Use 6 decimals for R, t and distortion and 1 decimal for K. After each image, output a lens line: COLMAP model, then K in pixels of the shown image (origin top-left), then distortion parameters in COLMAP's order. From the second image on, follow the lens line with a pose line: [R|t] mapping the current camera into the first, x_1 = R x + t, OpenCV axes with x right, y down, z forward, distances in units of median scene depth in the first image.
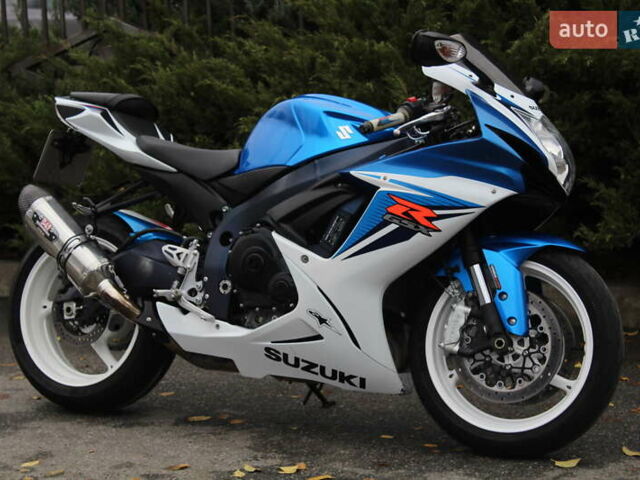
lens RADIAL K [[1640.3, 0, 320.0], [0, 1640.3, 240.0], [0, 0, 1]] dist [0.021482, 0.028188]
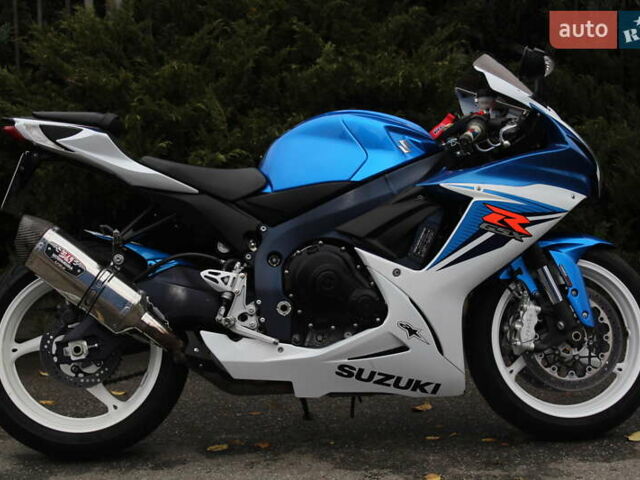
lens RADIAL K [[1348.2, 0, 320.0], [0, 1348.2, 240.0], [0, 0, 1]] dist [0.000232, -0.082508]
pose [[0.831214, -0.058691, 0.552845, -0.495518], [0.061350, 0.998022, 0.013712, -0.022113], [-0.552557, 0.022519, 0.833171, 0.331065]]
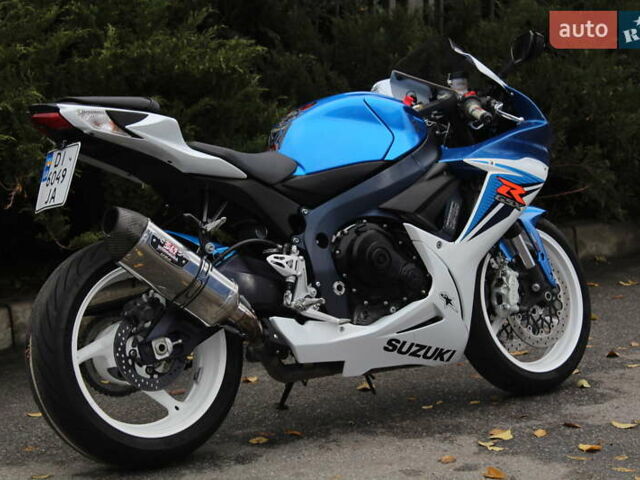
lens RADIAL K [[1640.3, 0, 320.0], [0, 1640.3, 240.0], [0, 0, 1]] dist [0.021482, 0.028188]
pose [[0.408766, -0.086651, 0.908517, -0.981547], [0.112670, 0.992659, 0.043983, -0.045858], [-0.905658, 0.084384, 0.415528, 0.619892]]
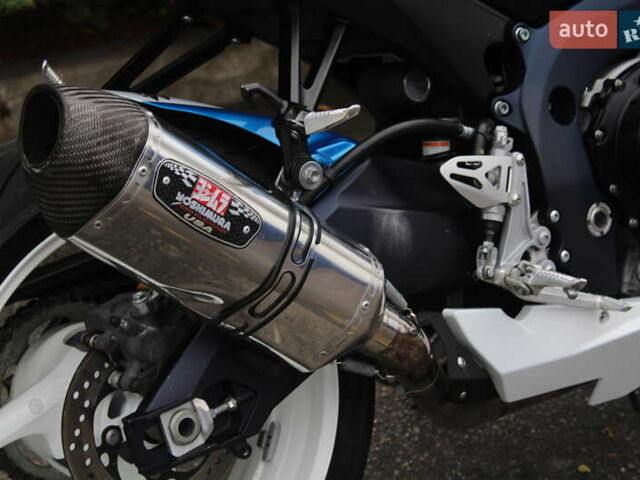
lens RADIAL K [[1725.7, 0, 320.0], [0, 1725.7, 240.0], [0, 0, 1]] dist [0.091504, 0.267644]
pose [[0.400747, -0.294118, 0.867696, -0.479013], [0.104451, 0.955563, 0.275661, -0.096495], [-0.910215, -0.019839, 0.413660, 0.912656]]
